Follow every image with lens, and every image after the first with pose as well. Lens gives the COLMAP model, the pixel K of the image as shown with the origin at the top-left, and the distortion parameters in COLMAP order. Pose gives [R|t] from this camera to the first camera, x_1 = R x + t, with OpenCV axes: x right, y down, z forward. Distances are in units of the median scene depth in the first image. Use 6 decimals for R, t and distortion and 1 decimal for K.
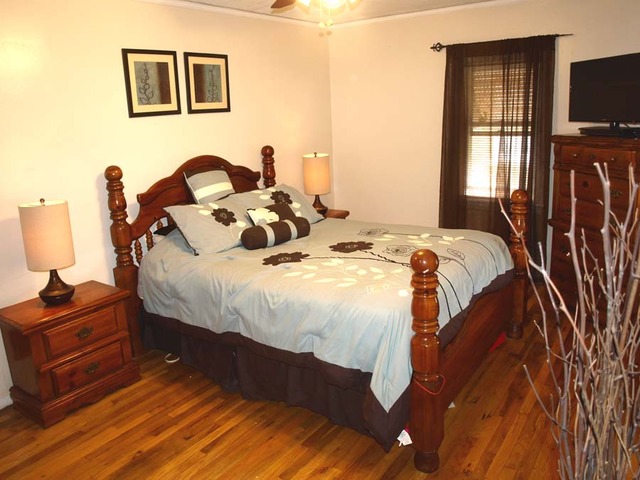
lens RADIAL K [[516.7, 0, 316.9], [0, 516.7, 241.7], [0, 0, 1]] dist [-0.086737, 0.039216]
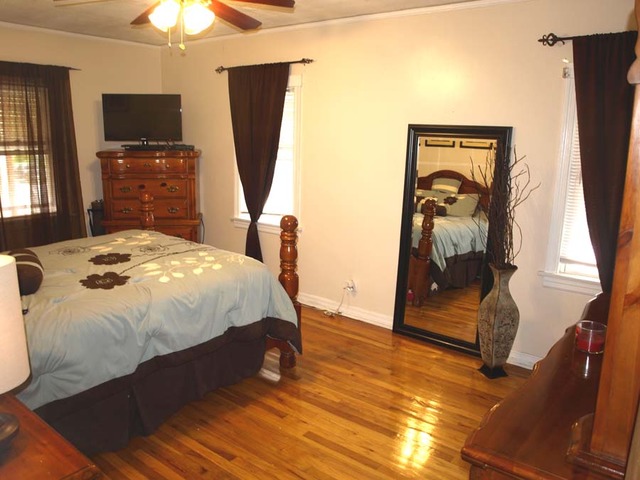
lens RADIAL K [[516.7, 0, 317.2], [0, 516.7, 237.9], [0, 0, 1]] dist [-0.086737, 0.039216]
pose [[0.043436, -0.154344, 0.987062, -1.025301], [0.223316, 0.964496, 0.140988, -0.091683], [-0.973778, 0.214303, 0.076361, 0.616309]]
